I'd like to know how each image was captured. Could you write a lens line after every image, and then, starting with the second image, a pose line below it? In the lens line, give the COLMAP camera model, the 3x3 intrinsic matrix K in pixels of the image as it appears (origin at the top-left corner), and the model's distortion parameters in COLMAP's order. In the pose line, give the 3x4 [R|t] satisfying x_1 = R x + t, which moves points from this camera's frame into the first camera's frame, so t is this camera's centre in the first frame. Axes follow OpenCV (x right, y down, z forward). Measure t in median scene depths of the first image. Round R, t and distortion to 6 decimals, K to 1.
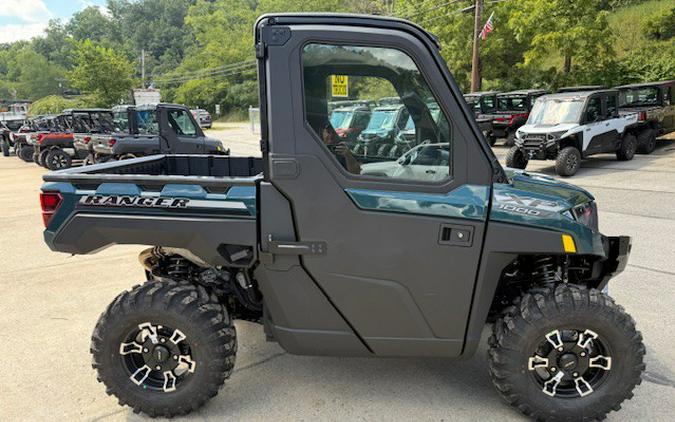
lens RADIAL K [[493.7, 0, 340.9], [0, 493.7, 215.3], [0, 0, 1]] dist [0.023280, -0.022590]
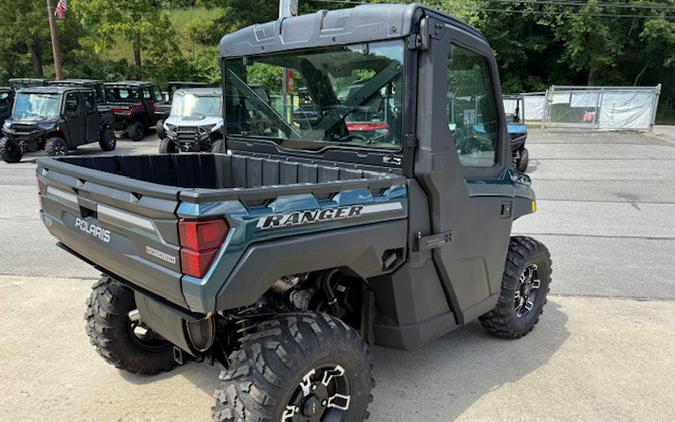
lens RADIAL K [[493.7, 0, 337.6], [0, 493.7, 214.3], [0, 0, 1]] dist [0.023280, -0.022590]
pose [[0.654277, -0.123479, 0.746106, -0.186841], [0.113112, 0.991461, 0.064894, -0.014910], [-0.747748, 0.041934, 0.662657, 0.090735]]
